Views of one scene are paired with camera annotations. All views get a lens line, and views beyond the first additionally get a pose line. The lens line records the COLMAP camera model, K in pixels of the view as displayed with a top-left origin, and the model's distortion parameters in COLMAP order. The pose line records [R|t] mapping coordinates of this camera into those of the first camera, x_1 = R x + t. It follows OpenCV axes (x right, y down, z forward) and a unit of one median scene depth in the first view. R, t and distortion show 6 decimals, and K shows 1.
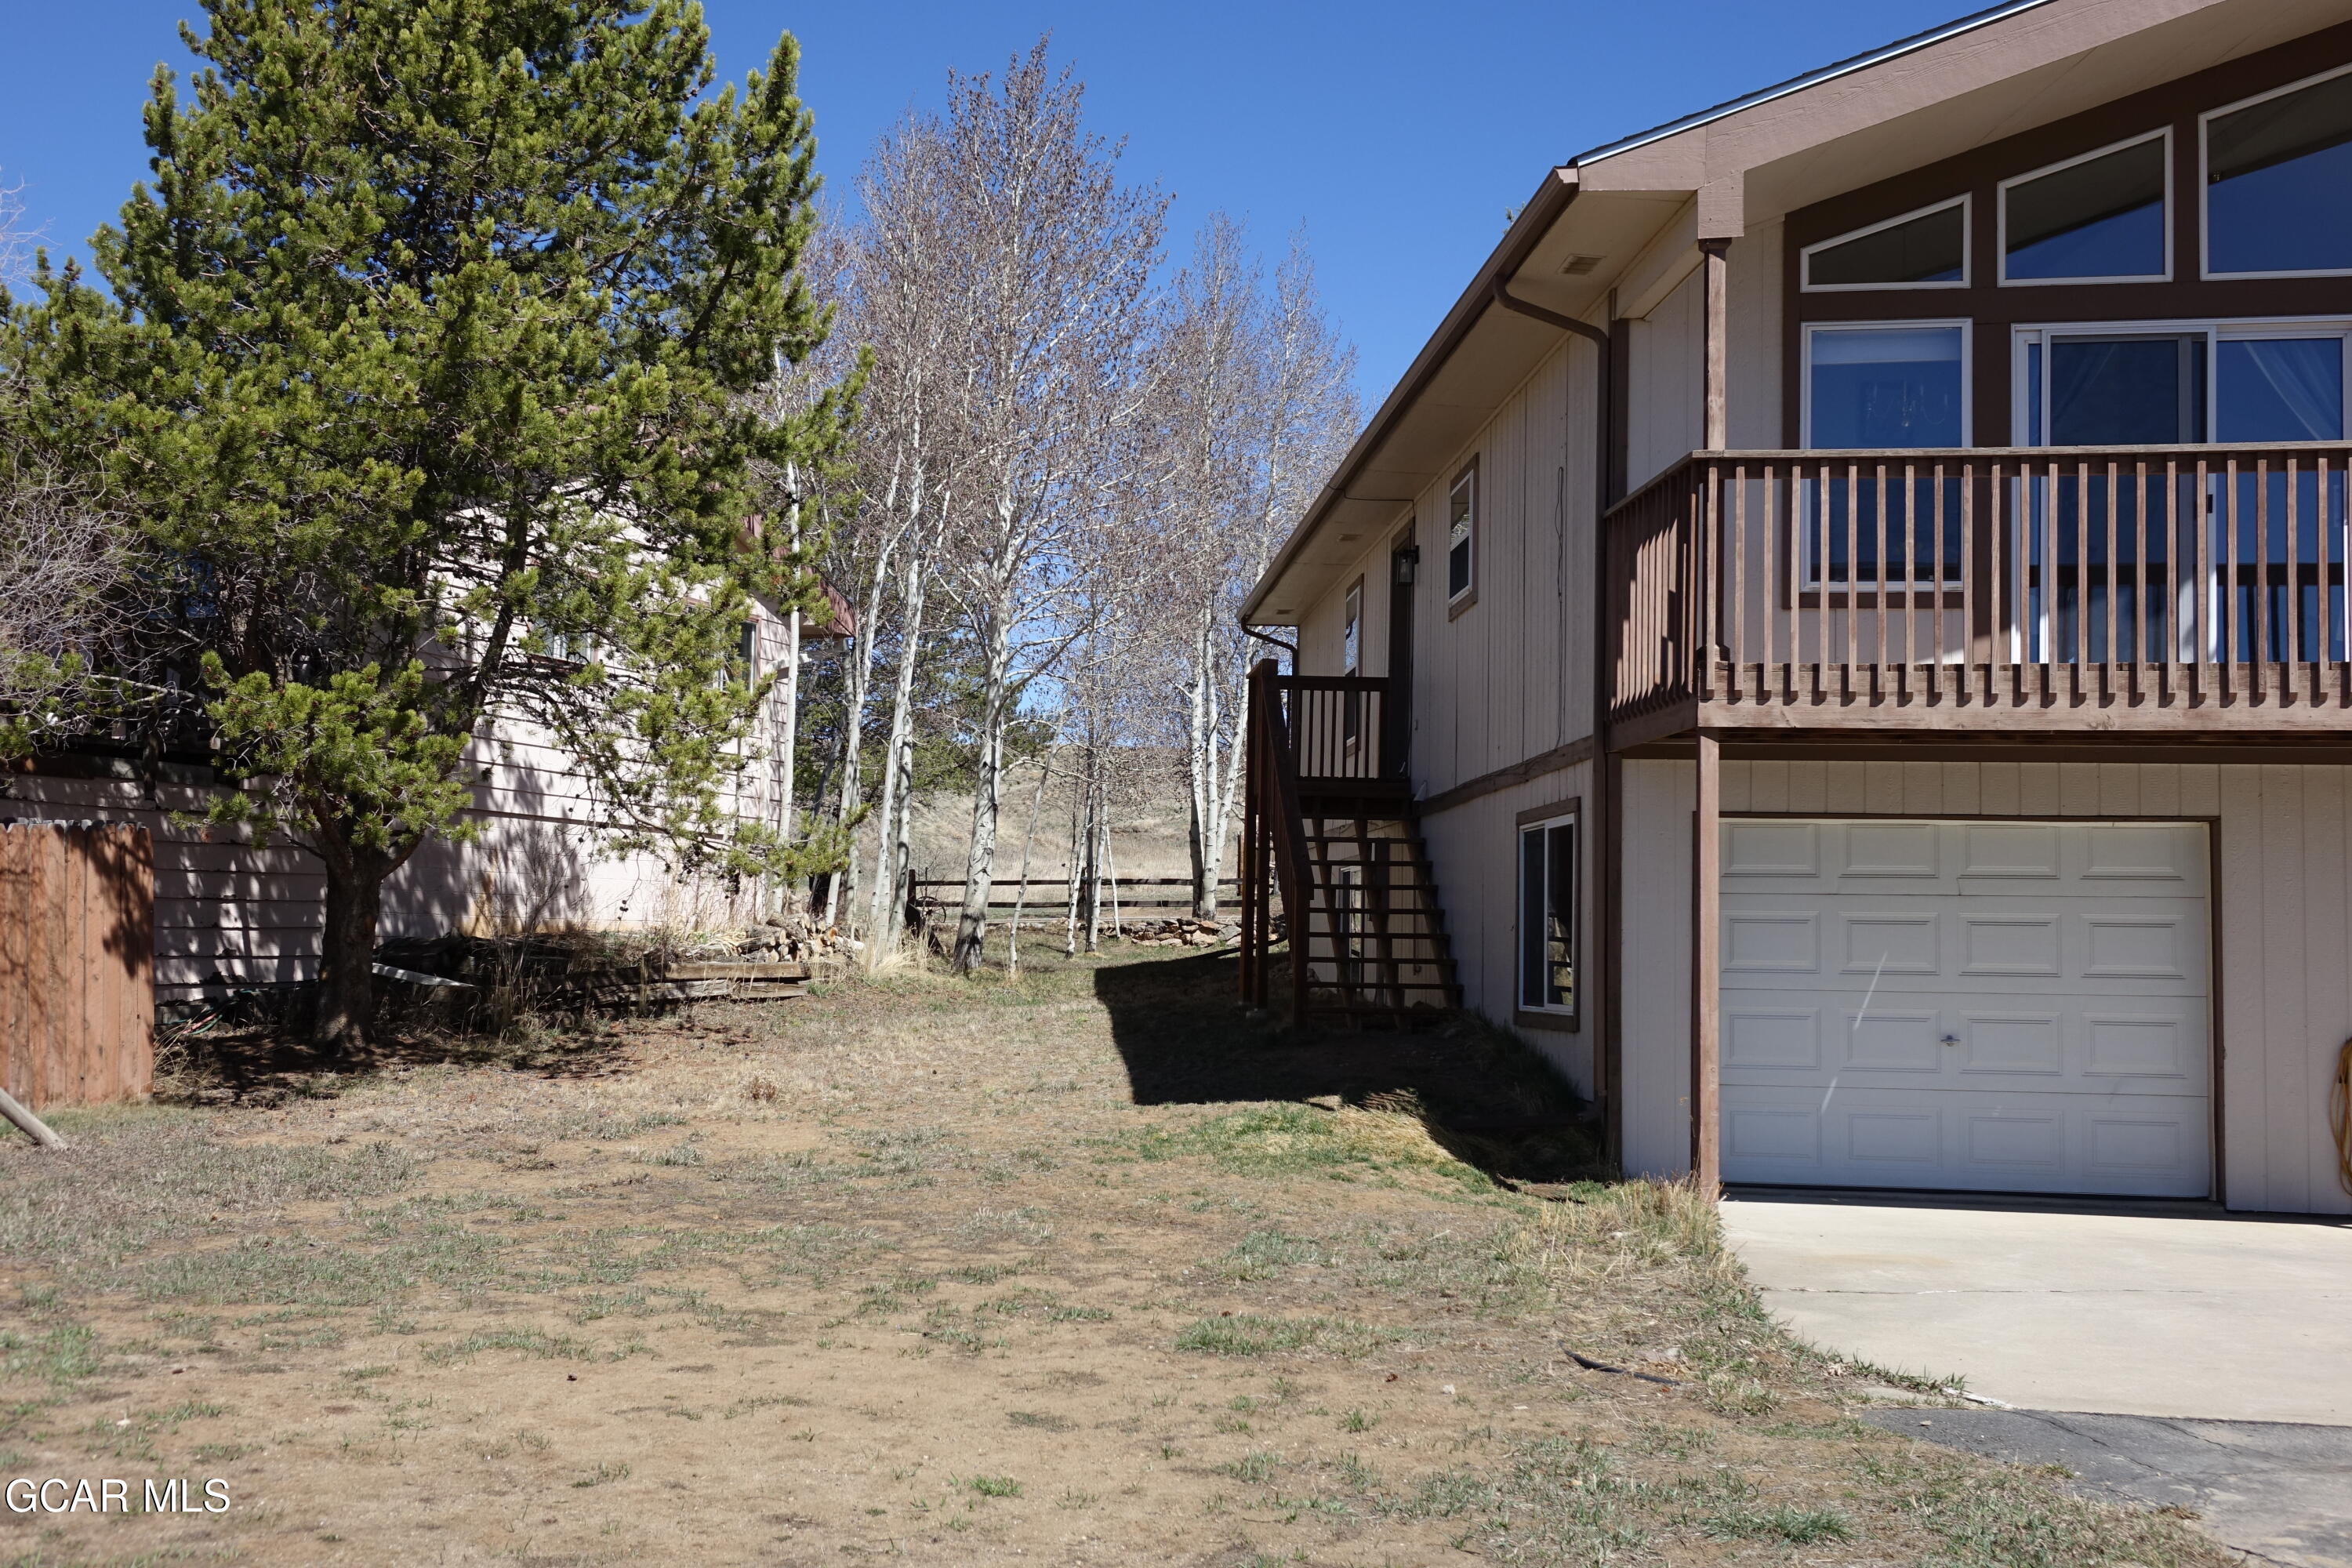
lens RADIAL K [[2514.3, 0, 1105.7], [0, 2514.3, 755.8], [0, 0, 1]] dist [-0.004004, 0.000000]
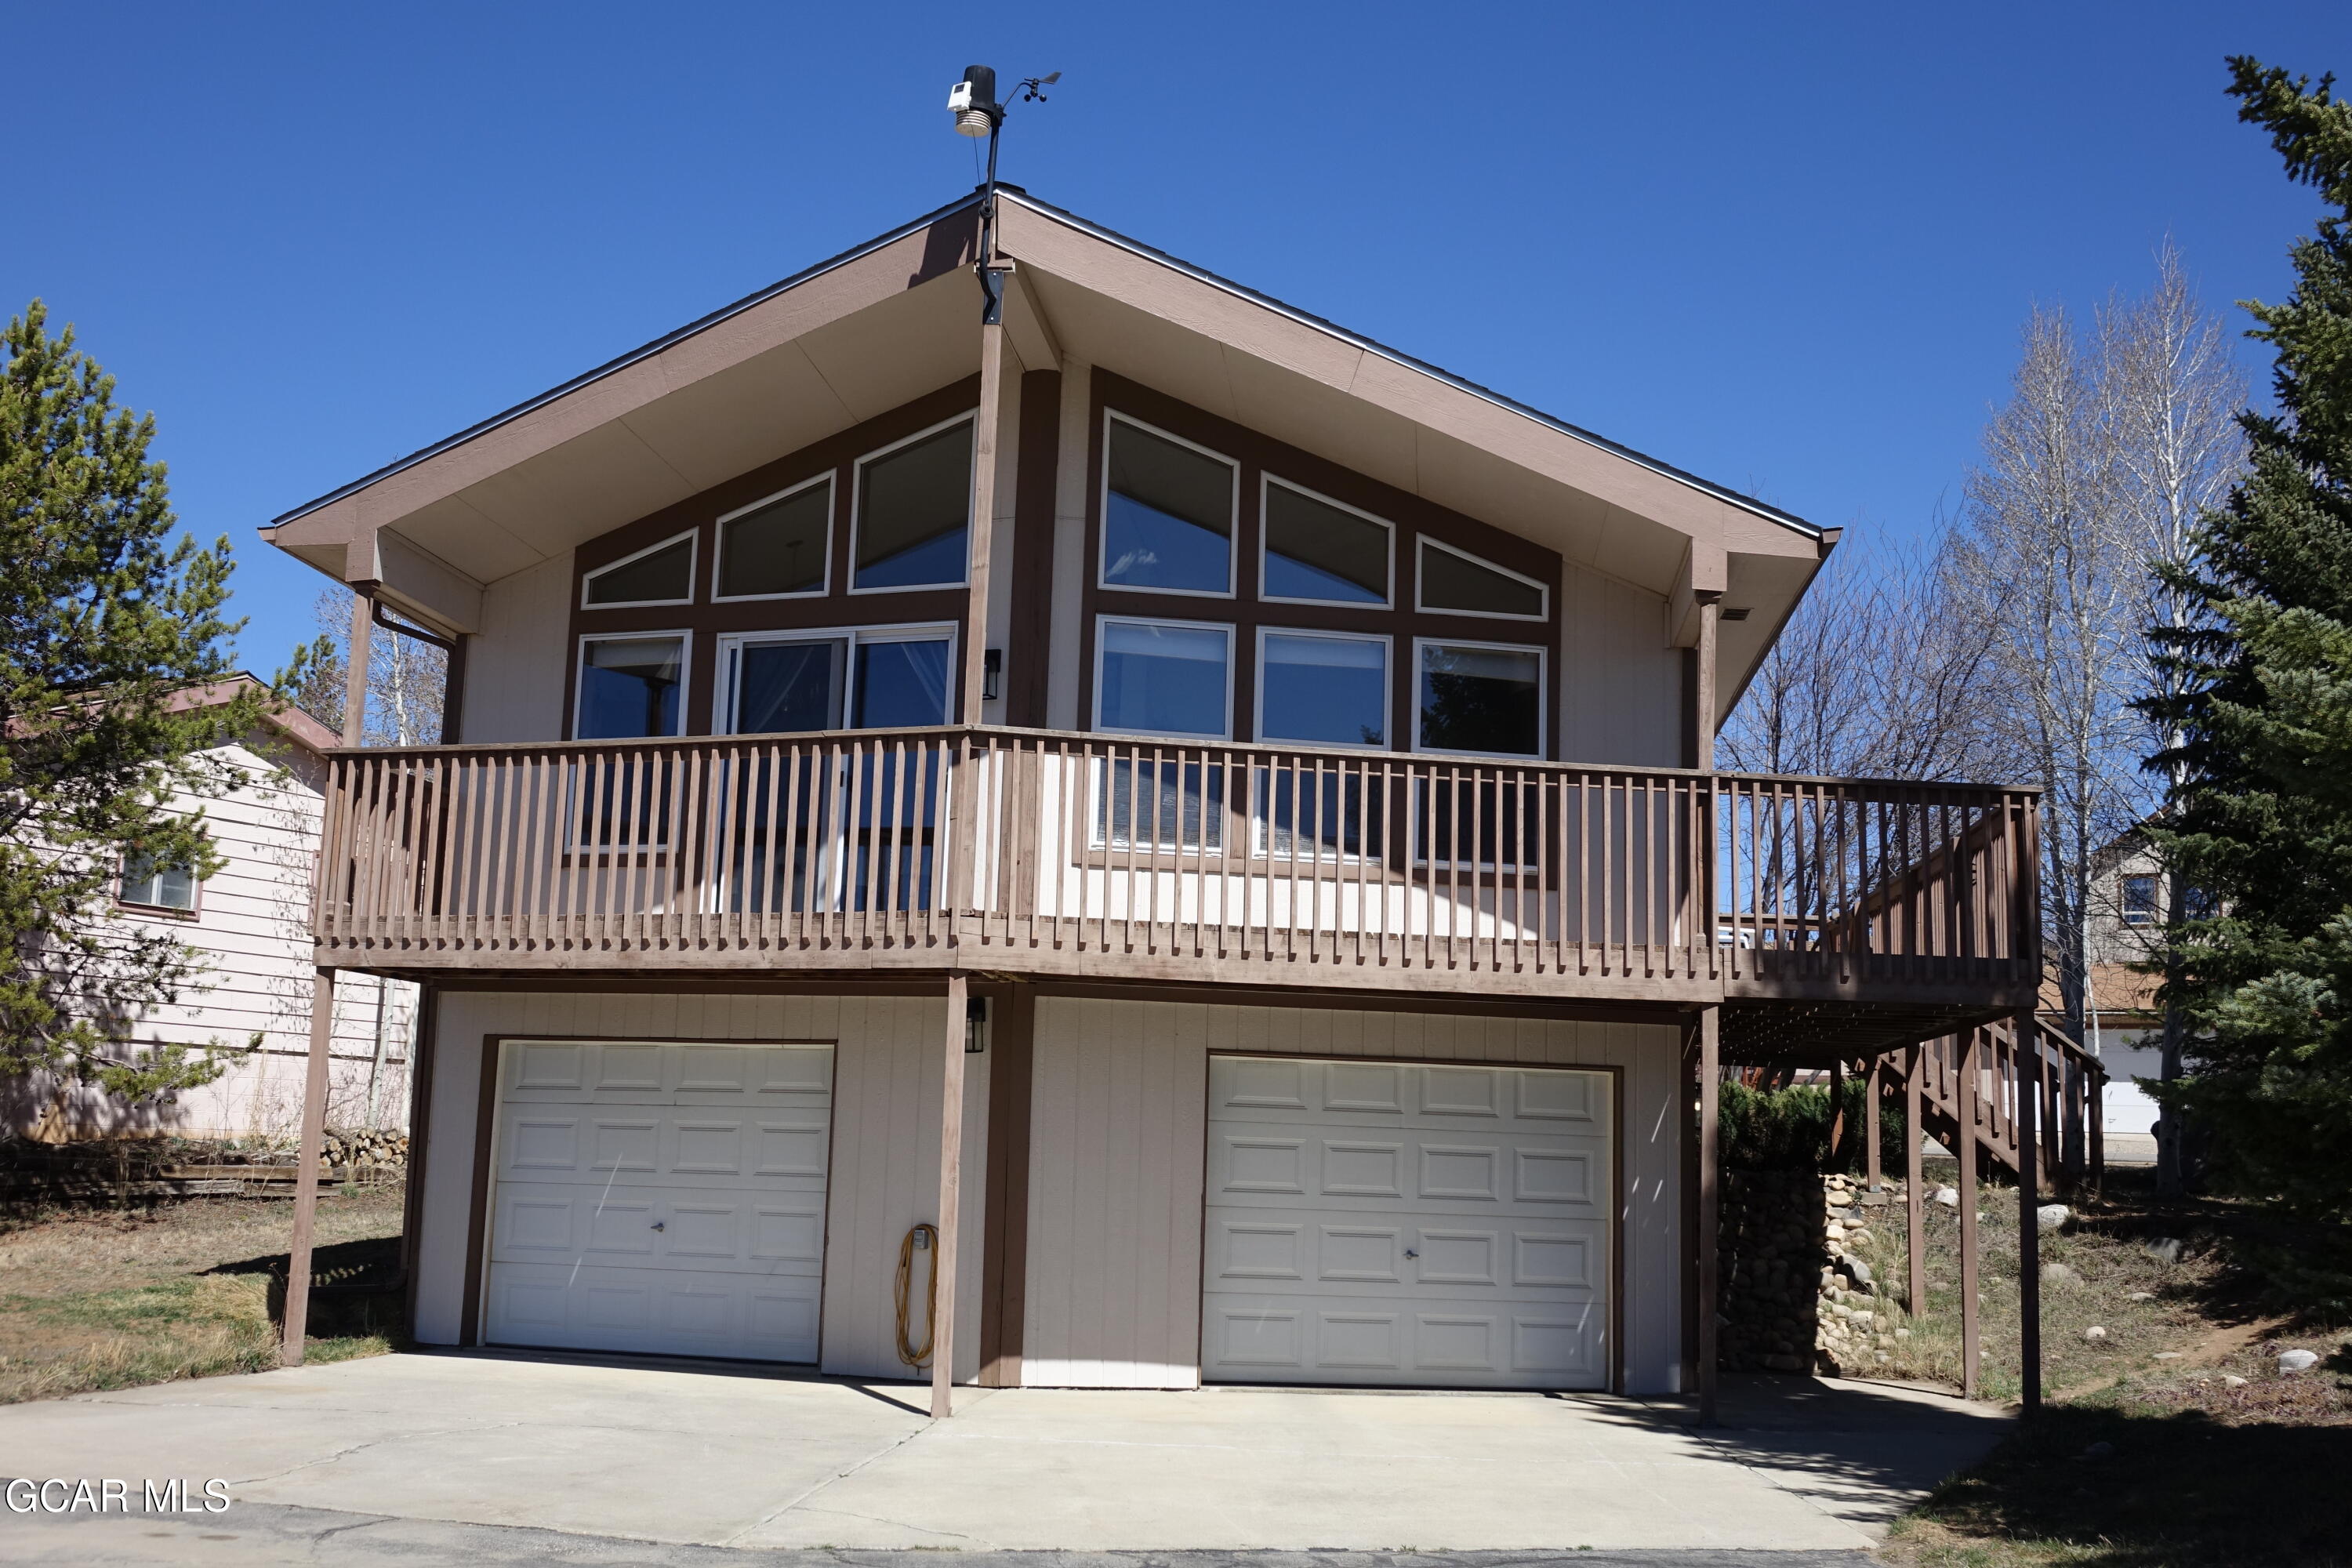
lens RADIAL K [[2526.9, 0, 1176.8], [0, 2526.9, 779.6], [0, 0, 1]] dist [-0.003717, 0.000000]
pose [[0.985140, -0.014099, -0.171175, 0.777033], [-0.000320, 0.996473, -0.083912, 0.001452], [0.171754, 0.082720, 0.981661, -0.156277]]
